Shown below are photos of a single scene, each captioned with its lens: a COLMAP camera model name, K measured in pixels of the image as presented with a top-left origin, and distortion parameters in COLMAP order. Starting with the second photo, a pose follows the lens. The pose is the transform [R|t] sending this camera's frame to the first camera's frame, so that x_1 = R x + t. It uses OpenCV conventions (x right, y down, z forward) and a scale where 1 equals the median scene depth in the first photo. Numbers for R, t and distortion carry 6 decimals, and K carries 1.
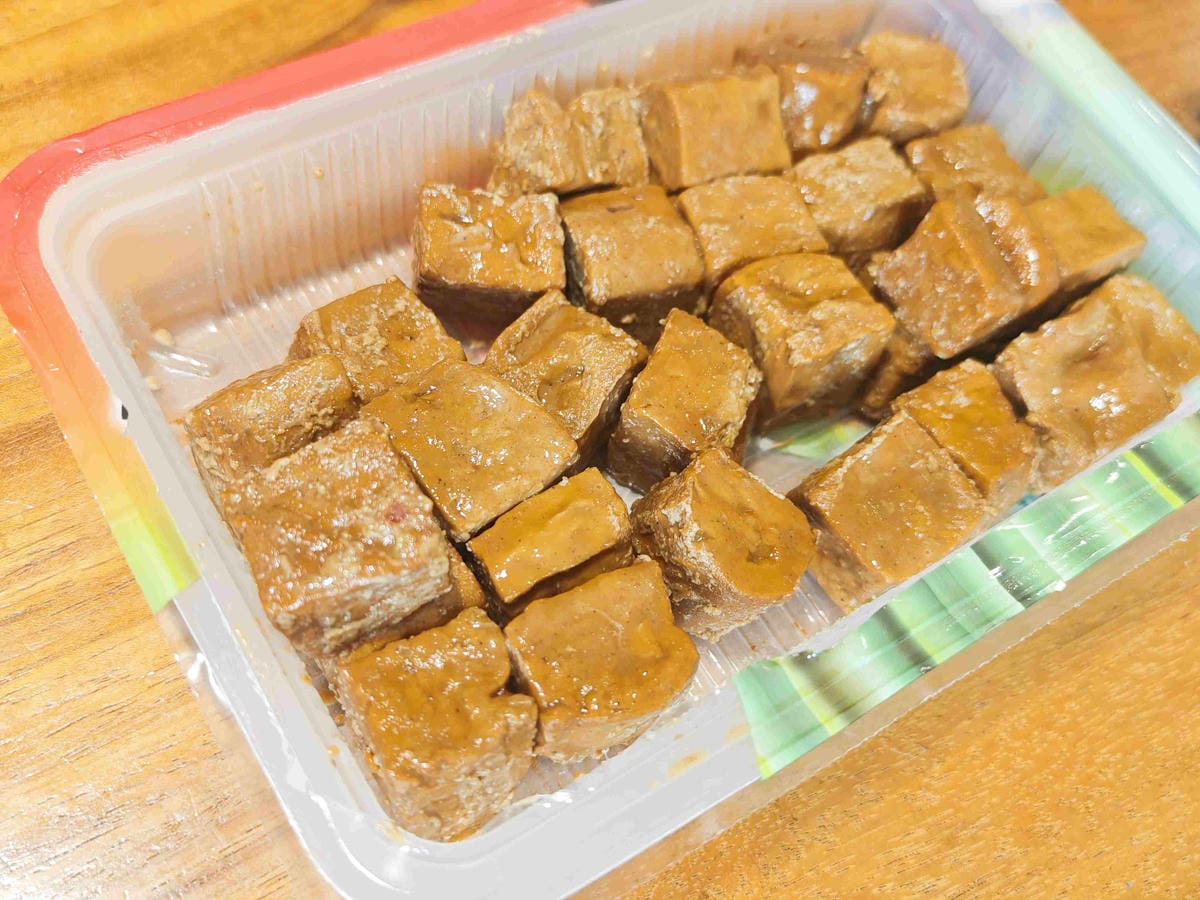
lens RADIAL K [[1266.2, 0, 573.3], [0, 1266.2, 450.9], [0, 0, 1]] dist [0.115004, -0.497729]
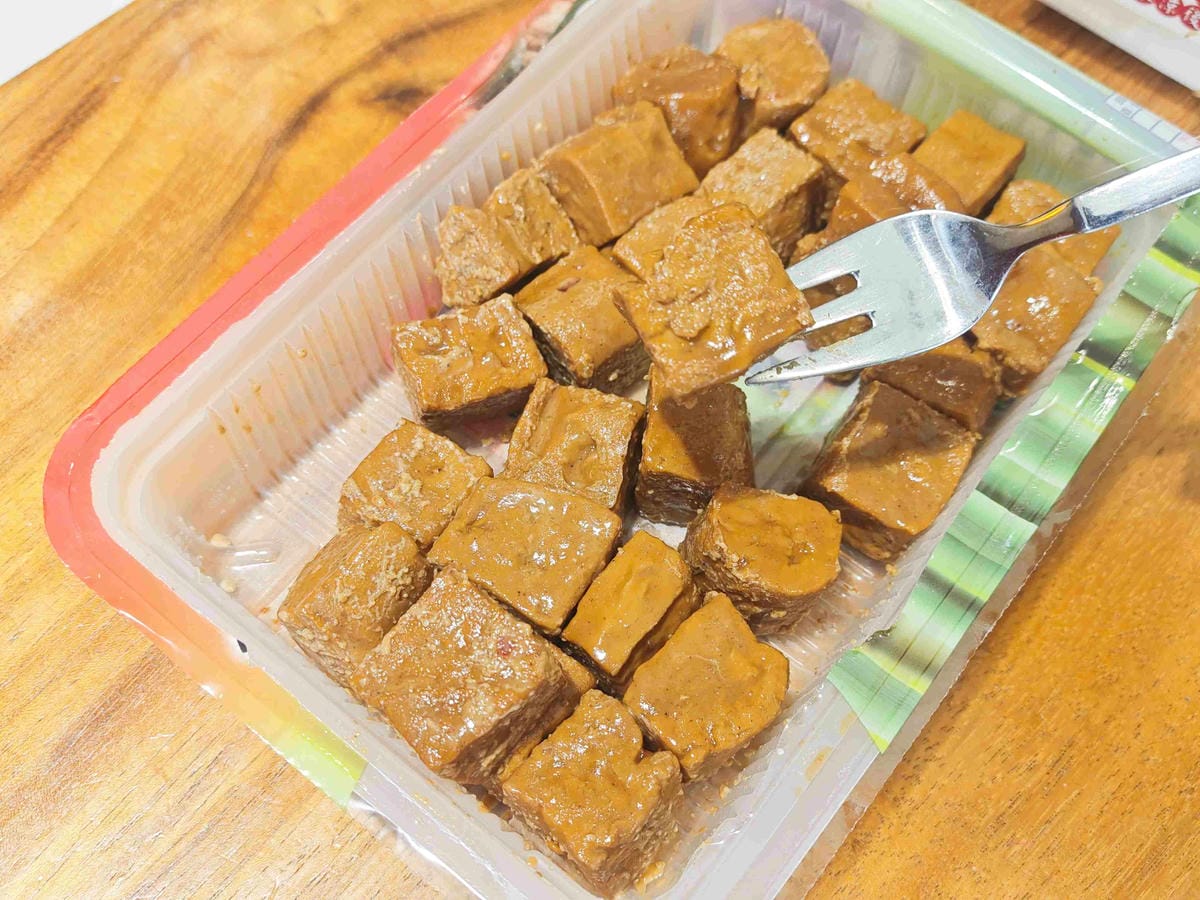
lens RADIAL K [[1266.2, 0, 573.3], [0, 1266.2, 450.9], [0, 0, 1]] dist [0.115004, -0.497729]
pose [[0.937033, -0.347787, 0.031832, -0.049265], [0.342939, 0.933532, 0.104451, -0.185132], [-0.066043, -0.086958, 0.994021, -0.105937]]
